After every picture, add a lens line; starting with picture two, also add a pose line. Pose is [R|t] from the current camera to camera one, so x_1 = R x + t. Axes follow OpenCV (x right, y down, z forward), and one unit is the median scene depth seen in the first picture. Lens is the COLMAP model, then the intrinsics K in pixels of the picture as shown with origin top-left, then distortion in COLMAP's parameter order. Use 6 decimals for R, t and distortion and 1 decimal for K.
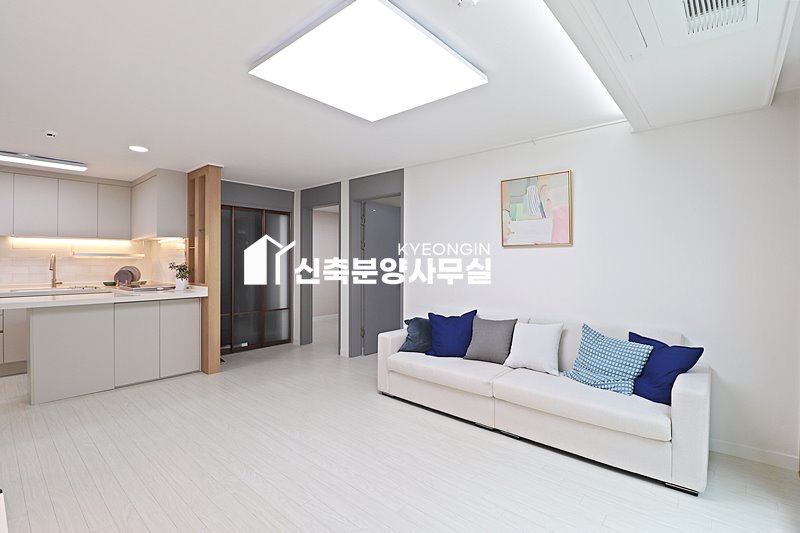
lens RADIAL K [[370.1, 0, 403.8], [0, 370.1, 263.4], [0, 0, 1]] dist [-0.002905, -0.012073]
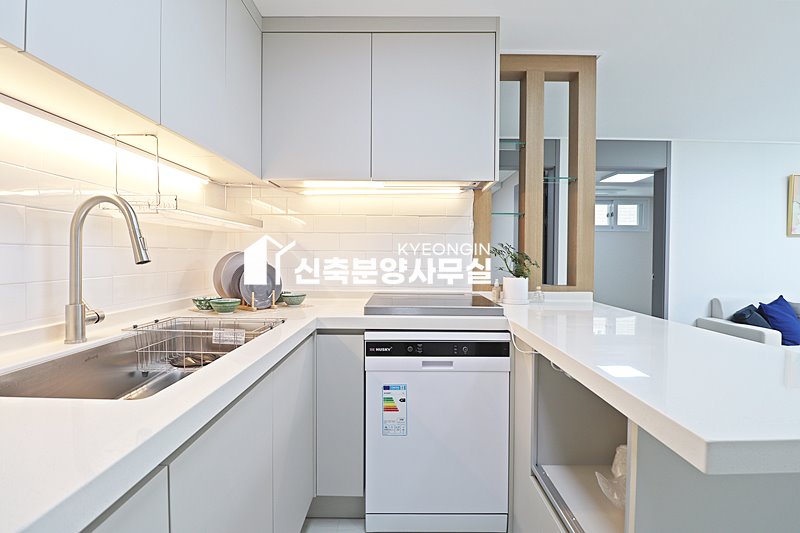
lens RADIAL K [[370.1, 0, 403.4], [0, 370.1, 260.0], [0, 0, 1]] dist [-0.002905, -0.012073]
pose [[0.755634, -0.005006, 0.654975, -1.039600], [-0.001701, 0.999952, 0.009605, 0.014899], [-0.654992, -0.008372, 0.755590, 0.757141]]
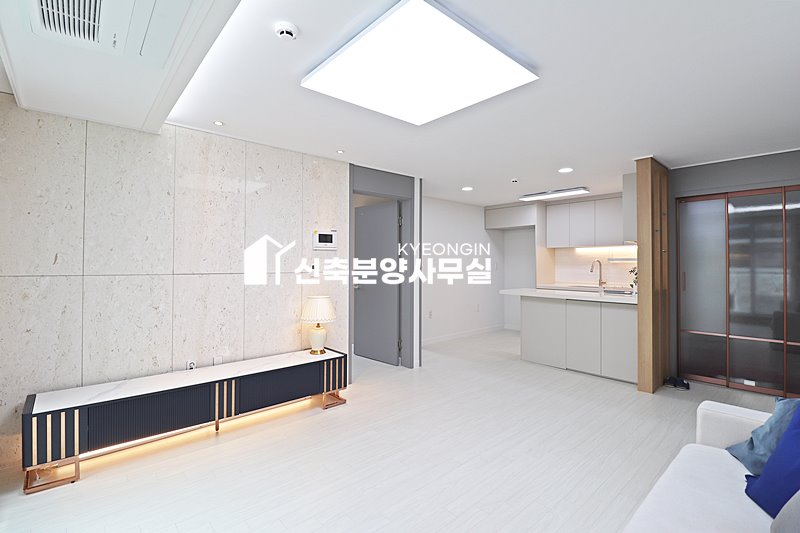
lens RADIAL K [[370.1, 0, 400.2], [0, 370.1, 258.7], [0, 0, 1]] dist [-0.002905, -0.012073]
pose [[-0.130085, -0.016608, -0.991364, 0.436040], [-0.010256, 0.999829, -0.015404, -0.001772], [0.991450, 0.008164, -0.130233, 0.524554]]
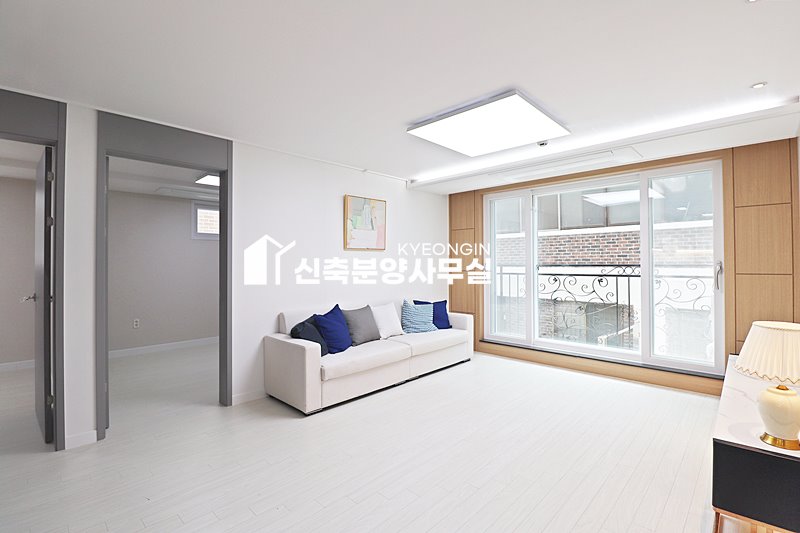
lens RADIAL K [[370.1, 0, 400.5], [0, 370.1, 260.2], [0, 0, 1]] dist [-0.002905, -0.012073]
pose [[0.053959, 0.006539, 0.998522, -0.749473], [0.011656, 0.999906, -0.007178, 0.001884], [-0.998475, 0.012026, 0.053878, 0.610990]]
